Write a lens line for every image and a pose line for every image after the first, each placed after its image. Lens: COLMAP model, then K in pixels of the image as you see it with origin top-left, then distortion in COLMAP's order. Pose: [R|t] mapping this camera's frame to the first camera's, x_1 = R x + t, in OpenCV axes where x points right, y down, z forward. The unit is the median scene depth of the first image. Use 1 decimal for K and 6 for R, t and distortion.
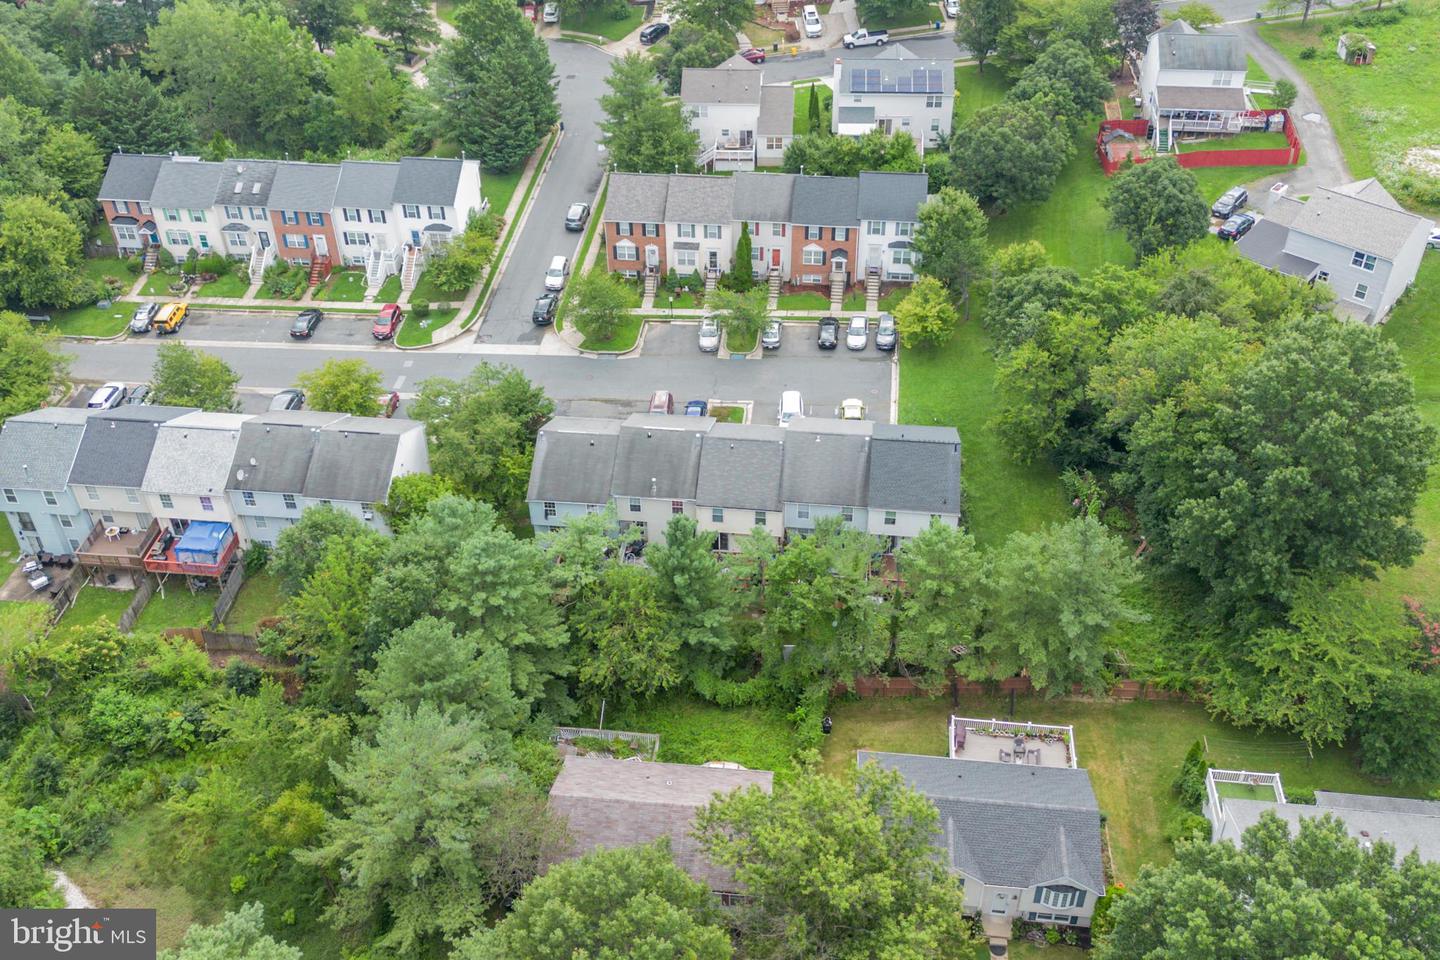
lens RADIAL K [[1364.7, 0, 706.3], [0, 1364.7, 500.1], [0, 0, 1]] dist [0.066709, -0.102213]
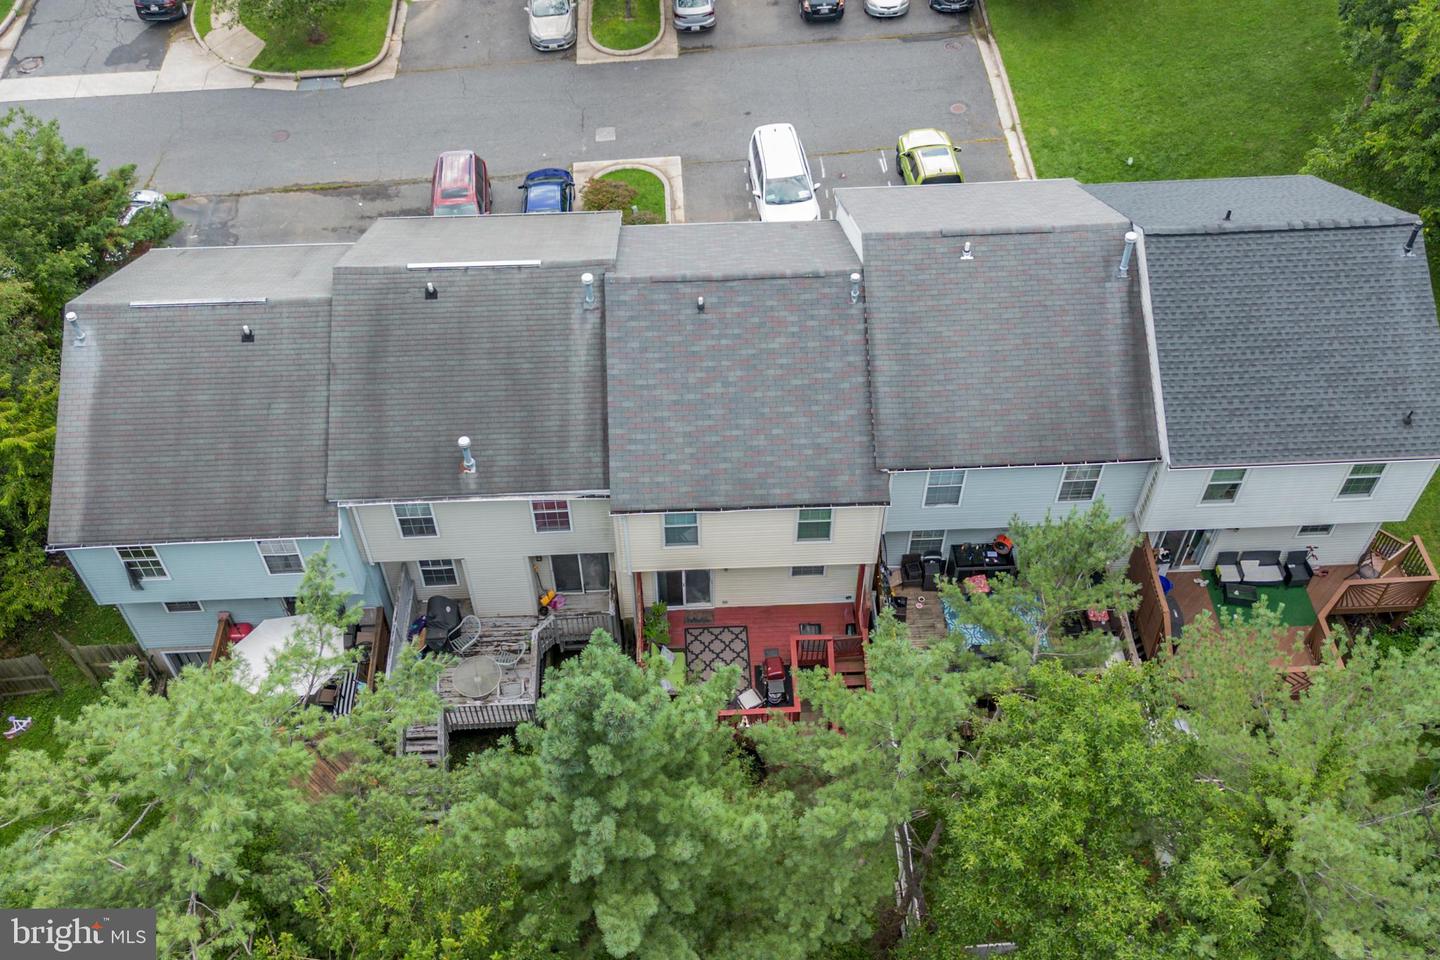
lens RADIAL K [[1364.7, 0, 706.3], [0, 1364.7, 500.1], [0, 0, 1]] dist [0.066709, -0.102213]
pose [[0.986660, -0.118042, 0.112109, -0.017752], [0.097718, 0.980223, 0.172085, -0.042412], [-0.130205, -0.158834, 0.978682, 0.589200]]
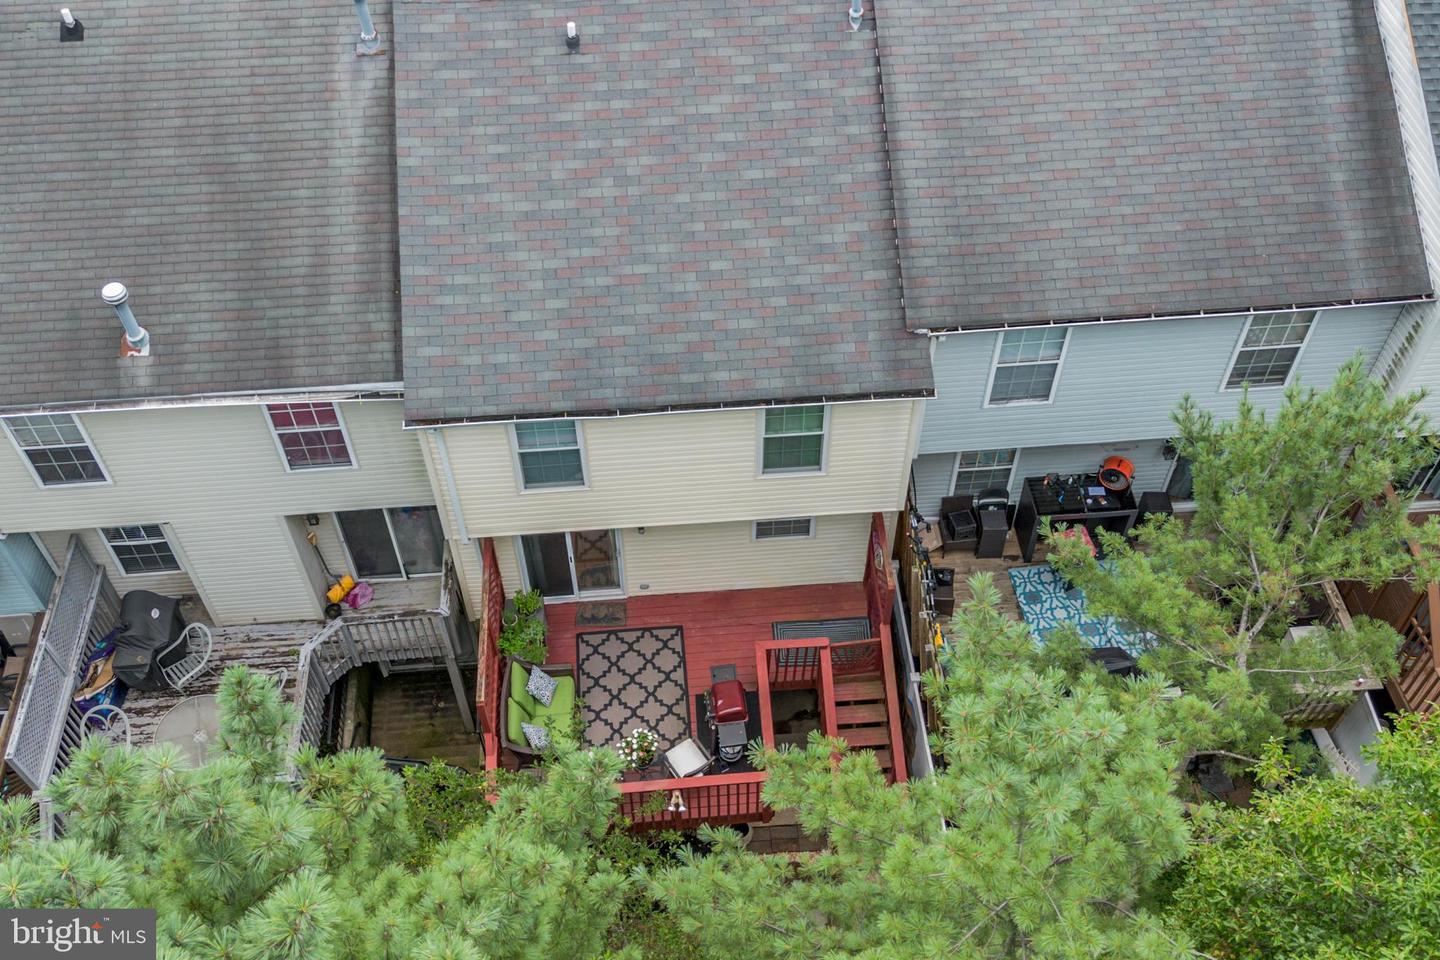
lens RADIAL K [[1364.7, 0, 706.3], [0, 1364.7, 500.1], [0, 0, 1]] dist [0.066709, -0.102213]
pose [[0.980347, -0.147360, 0.131164, 0.003747], [0.121829, 0.975159, 0.184995, -0.010886], [-0.155167, -0.165380, 0.973947, 0.707793]]
